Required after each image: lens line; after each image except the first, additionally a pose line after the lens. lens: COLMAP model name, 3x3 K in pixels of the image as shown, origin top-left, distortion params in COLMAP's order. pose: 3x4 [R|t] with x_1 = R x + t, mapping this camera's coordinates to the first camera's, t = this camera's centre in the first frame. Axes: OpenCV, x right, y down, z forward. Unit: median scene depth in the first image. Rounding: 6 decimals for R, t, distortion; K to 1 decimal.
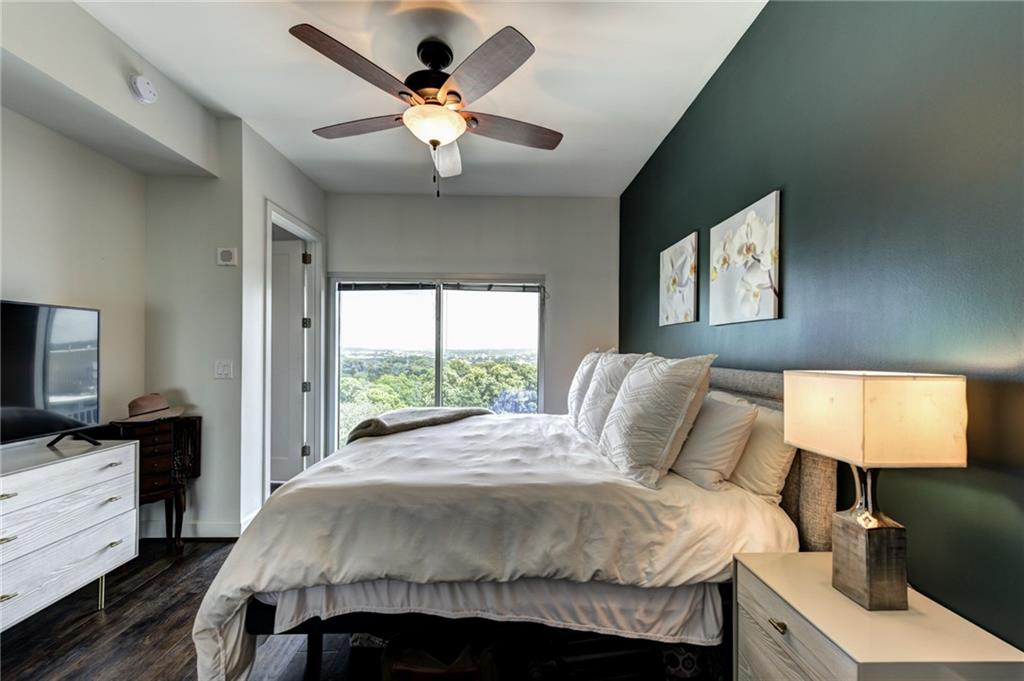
lens RADIAL K [[416.5, 0, 512.7], [0, 416.5, 352.3], [0, 0, 1]] dist [0.015701, -0.000347]
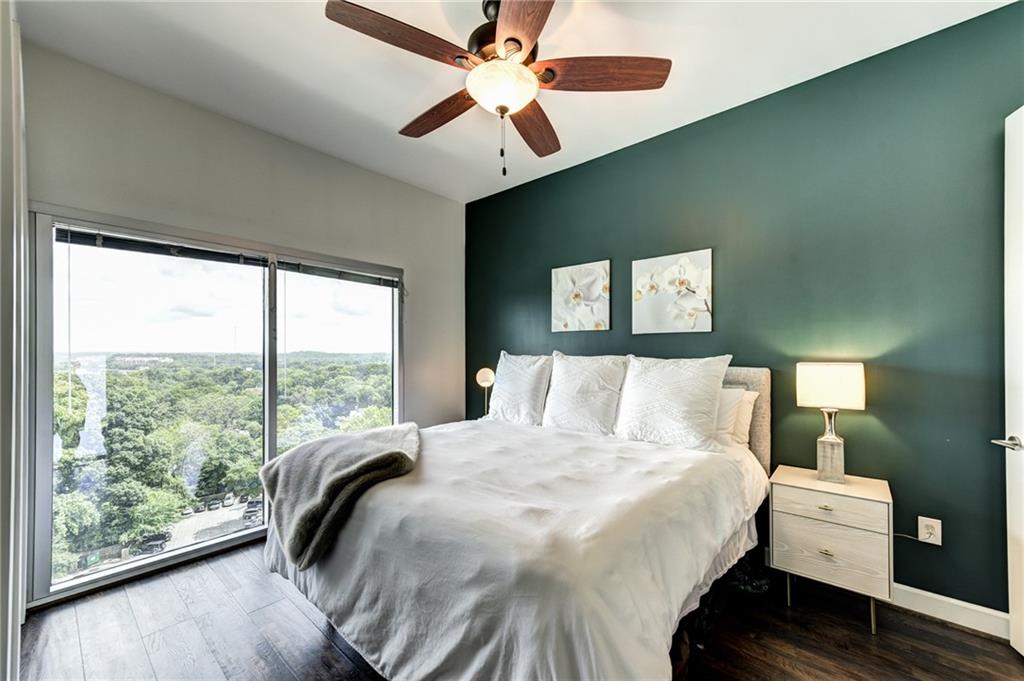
lens RADIAL K [[416.5, 0, 512.7], [0, 416.5, 352.3], [0, 0, 1]] dist [0.015701, -0.000347]
pose [[0.664656, -0.004619, 0.747135, -0.812362], [0.009613, 0.999951, -0.002370, -0.005634], [-0.747087, 0.008758, 0.664668, 0.422591]]
